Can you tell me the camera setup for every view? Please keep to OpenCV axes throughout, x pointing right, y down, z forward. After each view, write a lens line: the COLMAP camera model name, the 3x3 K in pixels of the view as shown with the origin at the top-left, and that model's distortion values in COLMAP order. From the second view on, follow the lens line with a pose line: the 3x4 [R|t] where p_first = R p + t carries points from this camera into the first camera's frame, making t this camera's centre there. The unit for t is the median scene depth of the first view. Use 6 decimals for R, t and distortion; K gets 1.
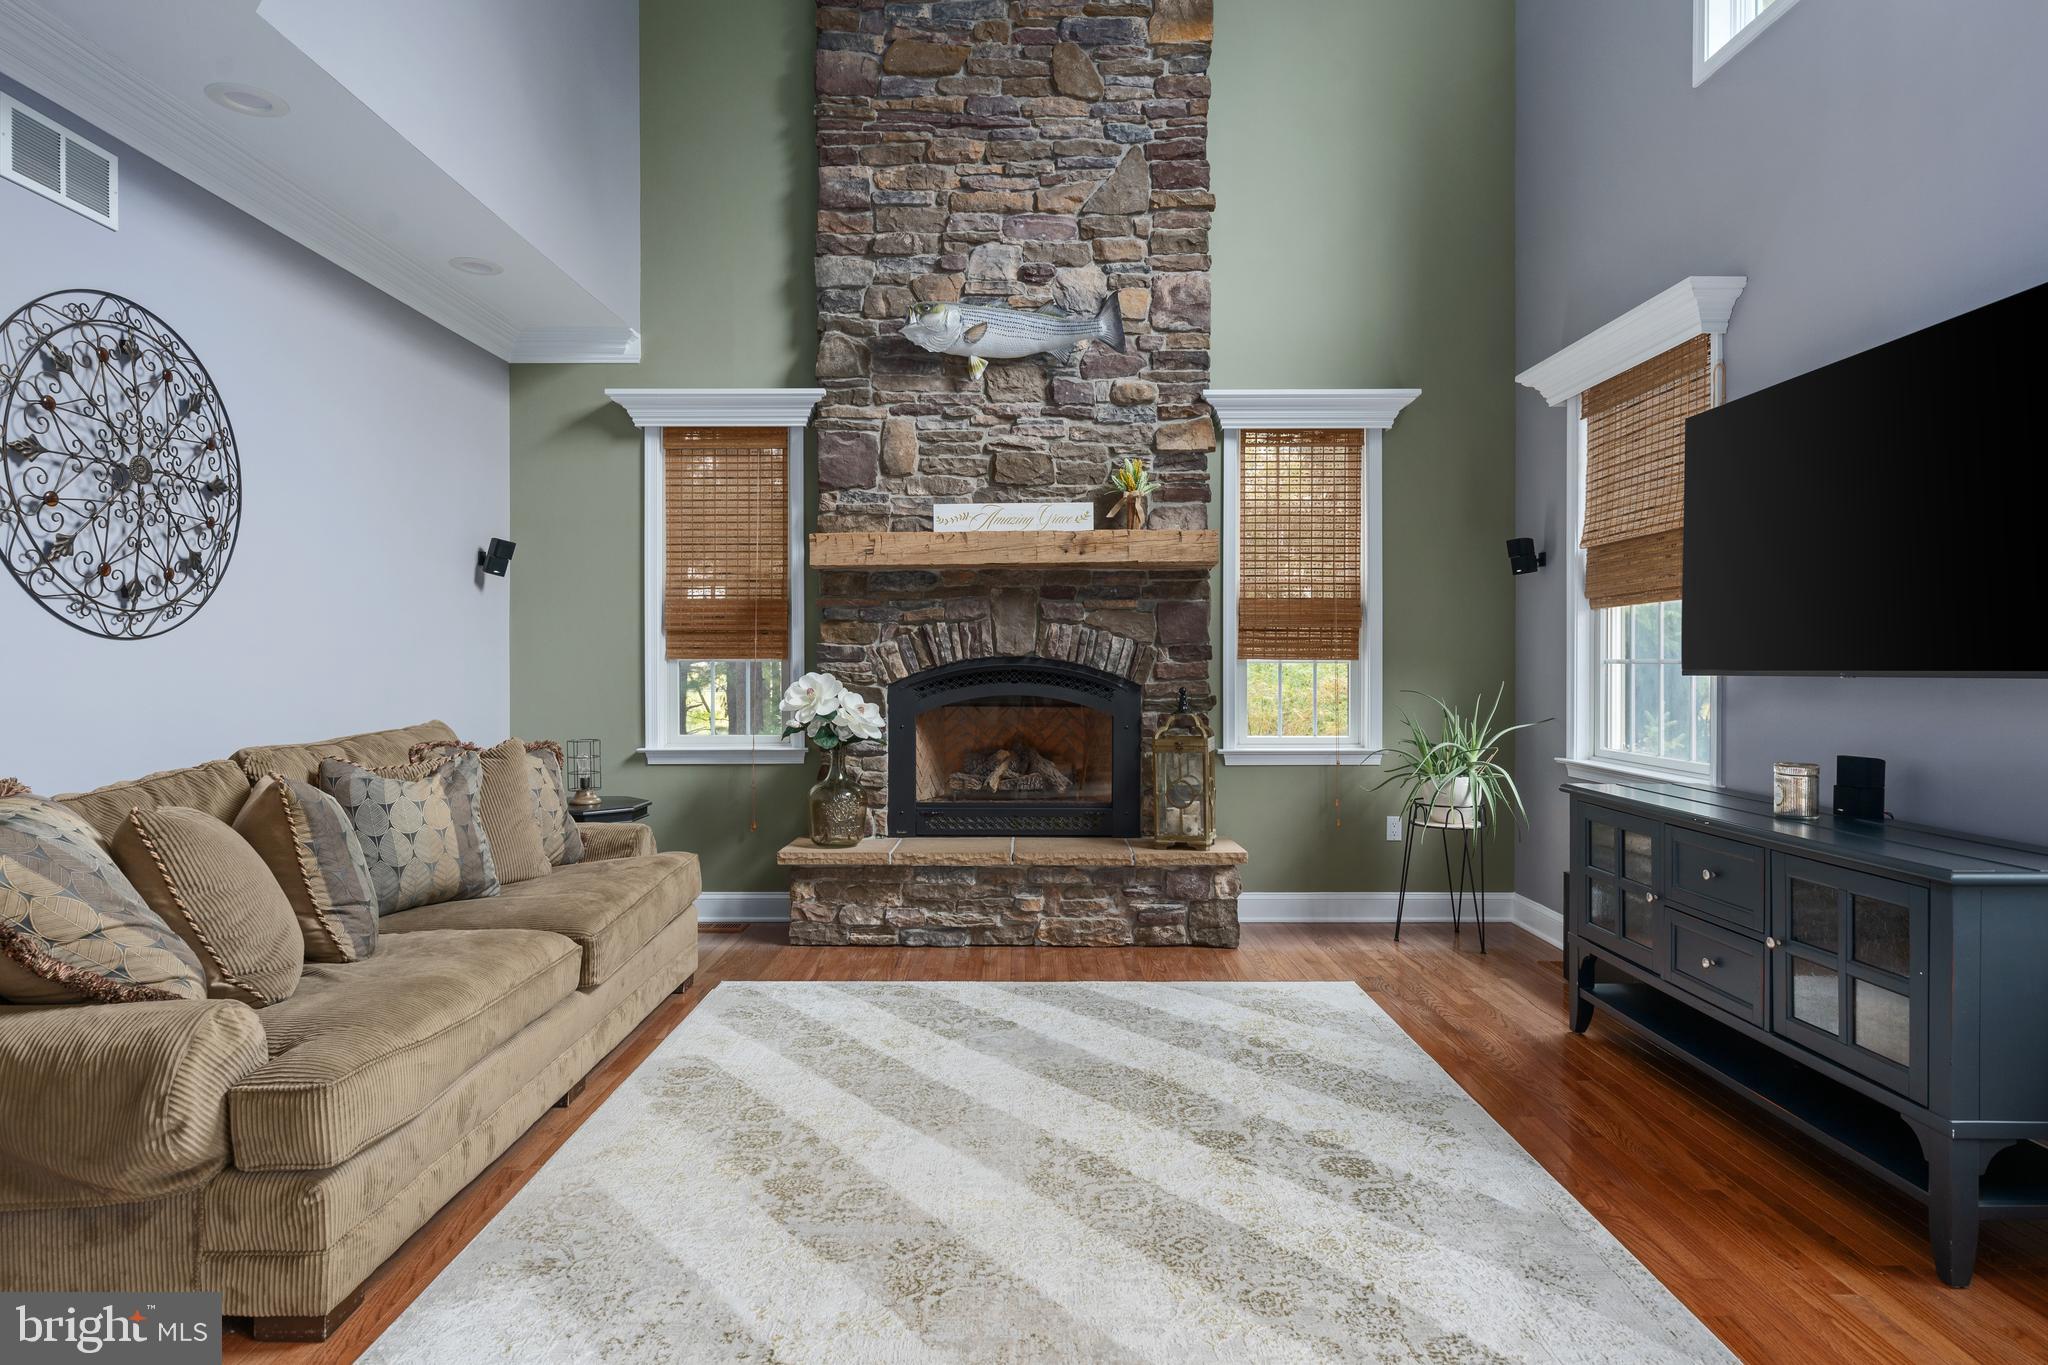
lens RADIAL K [[1149.3, 0, 1030.8], [0, 1149.3, 666.8], [0, 0, 1]] dist [0.002412, 0.000365]
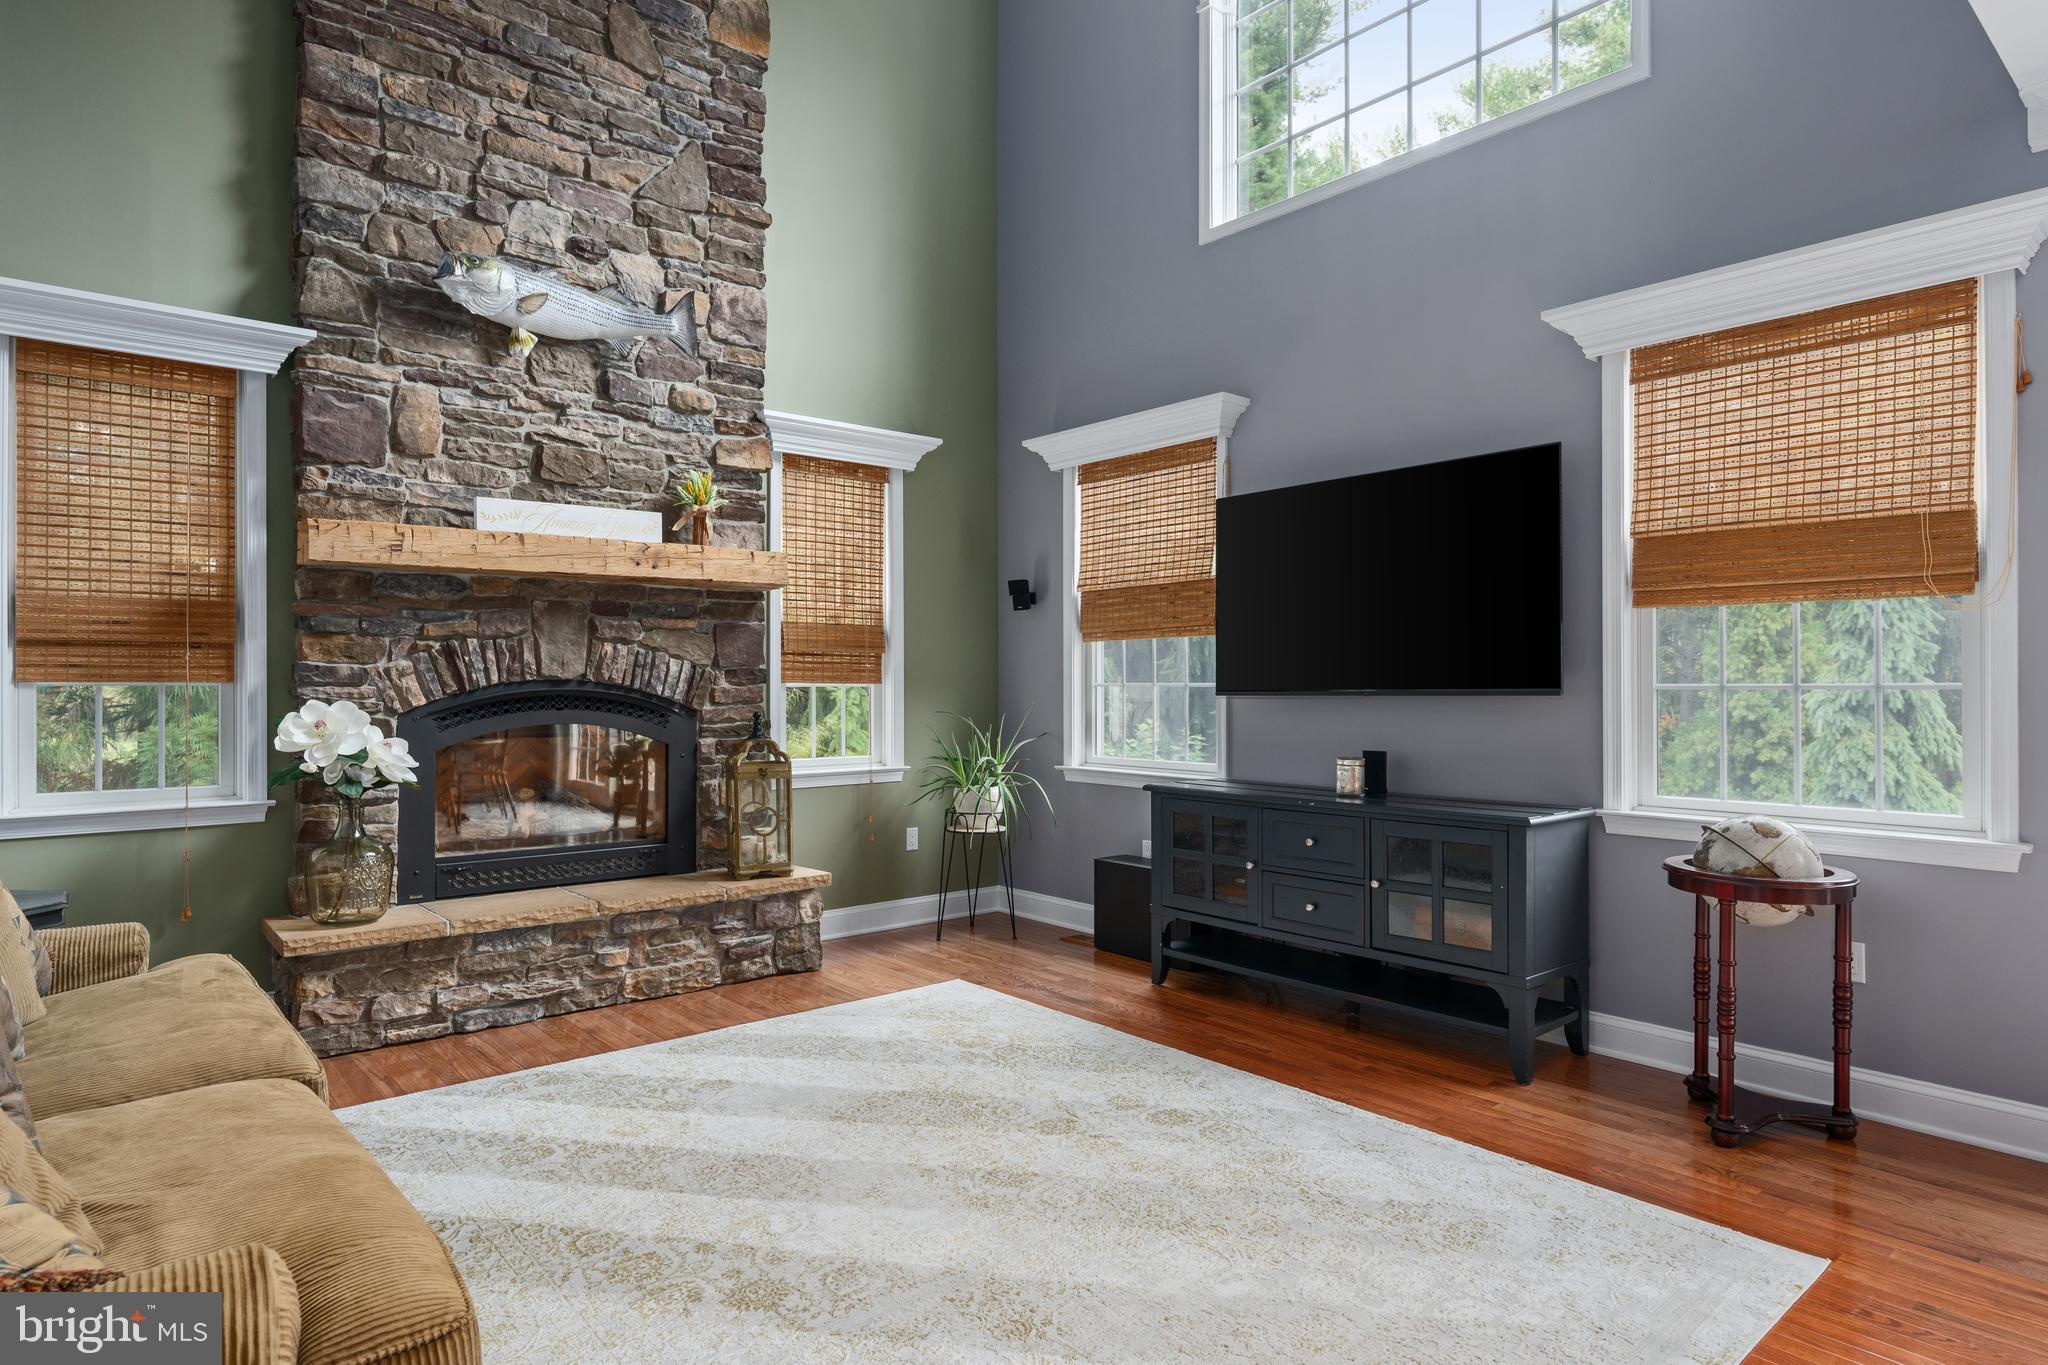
lens RADIAL K [[1149.3, 0, 1020.7], [0, 1149.3, 676.2], [0, 0, 1]] dist [0.002412, 0.000365]
pose [[0.759823, 0.004250, 0.650116, -0.319233], [0.003254, 0.999941, -0.010340, -0.001317], [-0.650121, 0.009972, 0.759765, 0.109410]]
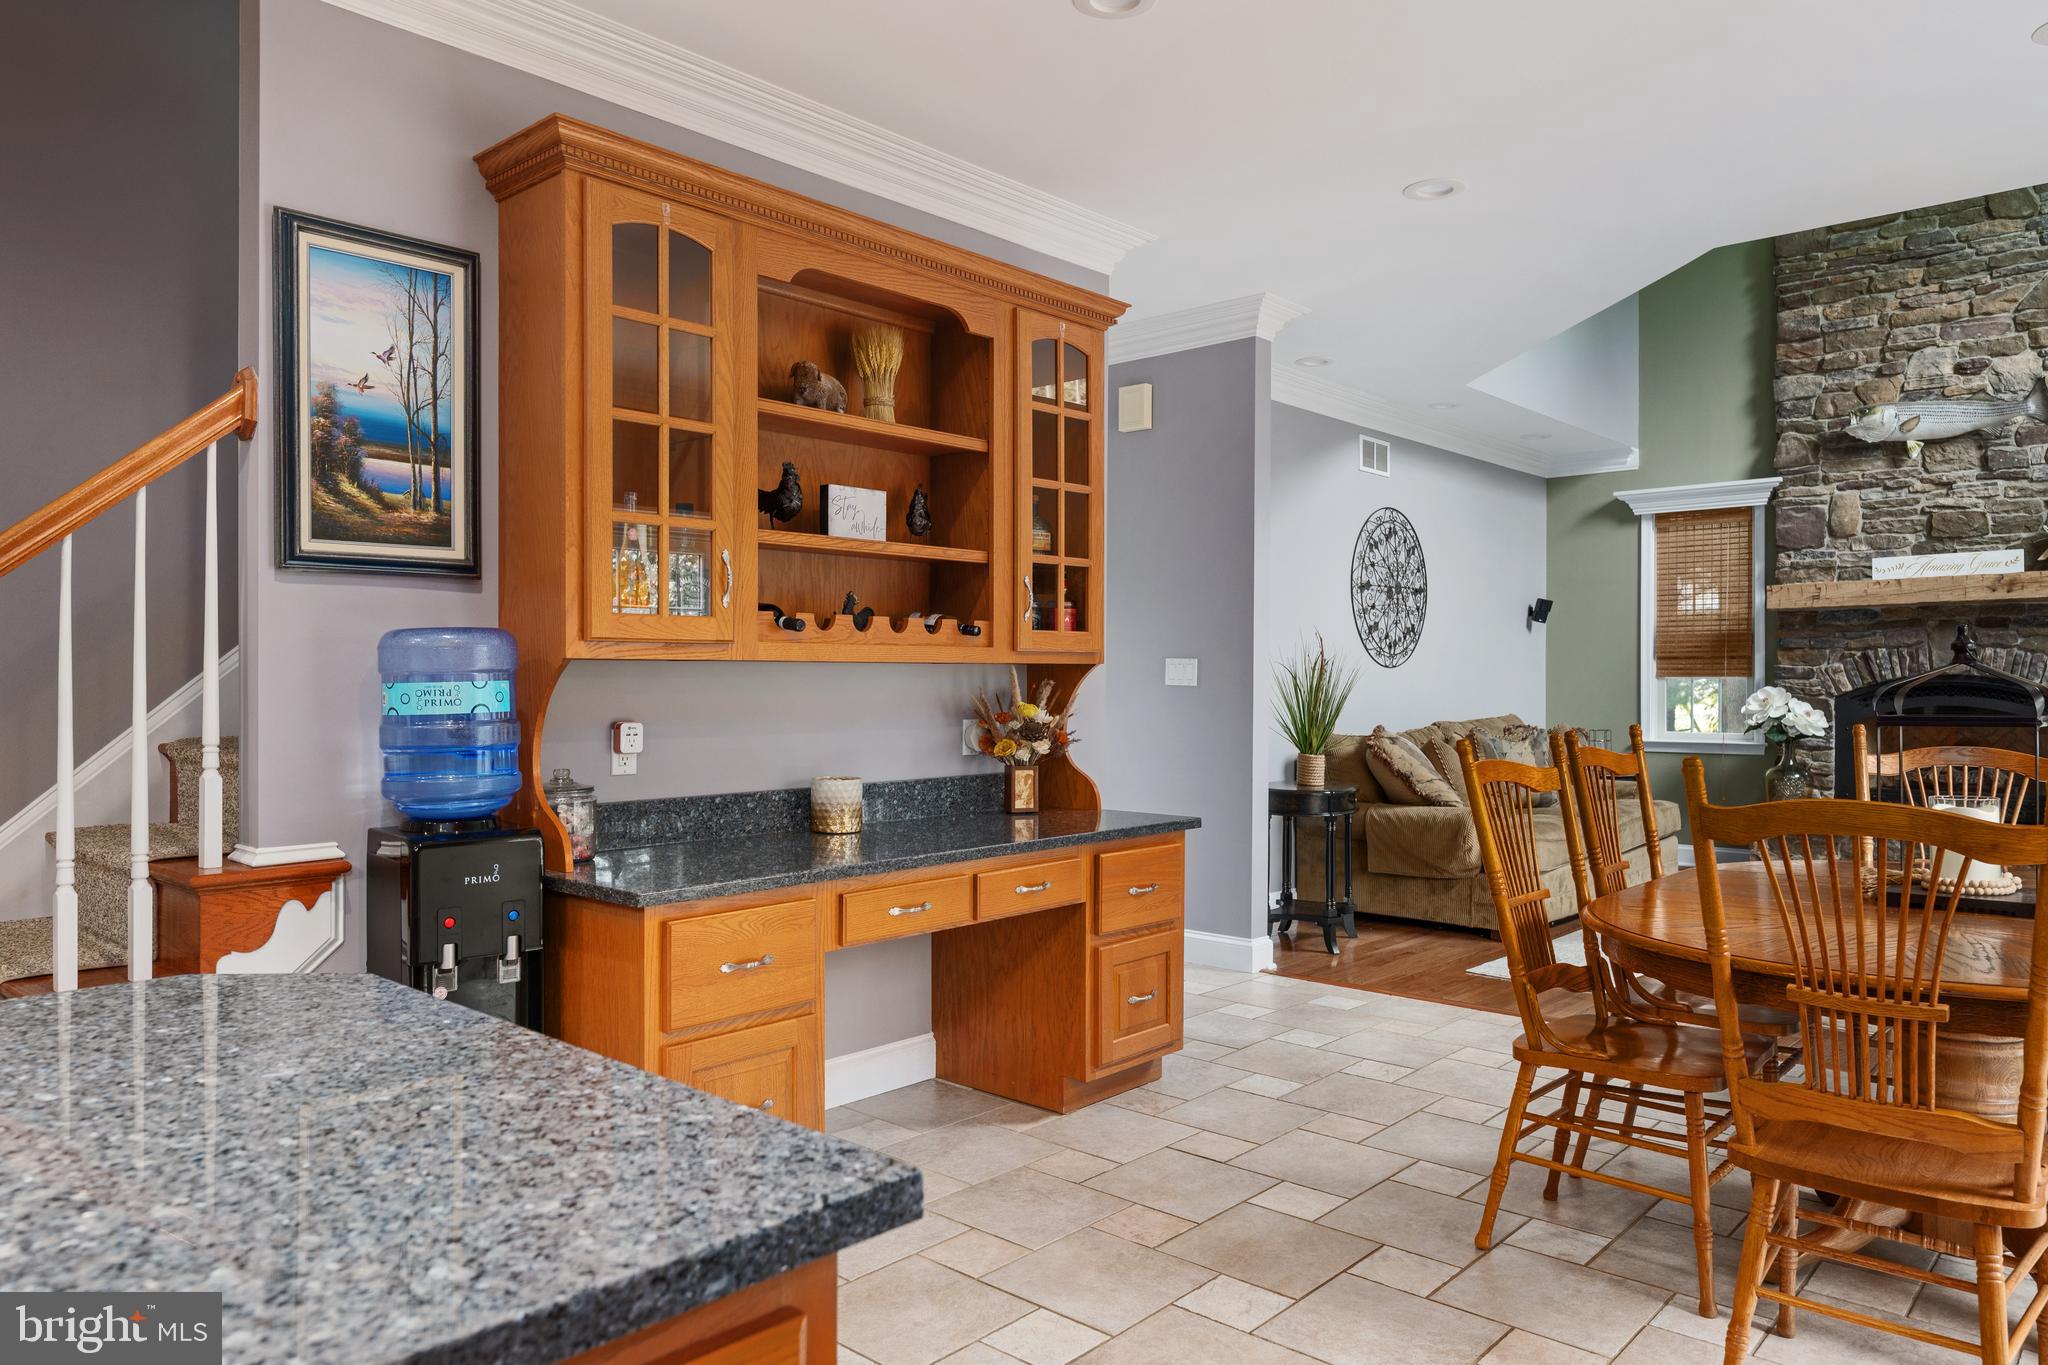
lens RADIAL K [[1347.0, 0, 1033.6], [0, 1347.0, 682.7], [0, 0, 1]] dist [-0.000276, 0.001292]
pose [[0.739441, 0.001941, -0.673219, 0.236388], [-0.004428, 0.999988, -0.001981, 0.006996], [0.673207, 0.004446, 0.739440, -0.757647]]
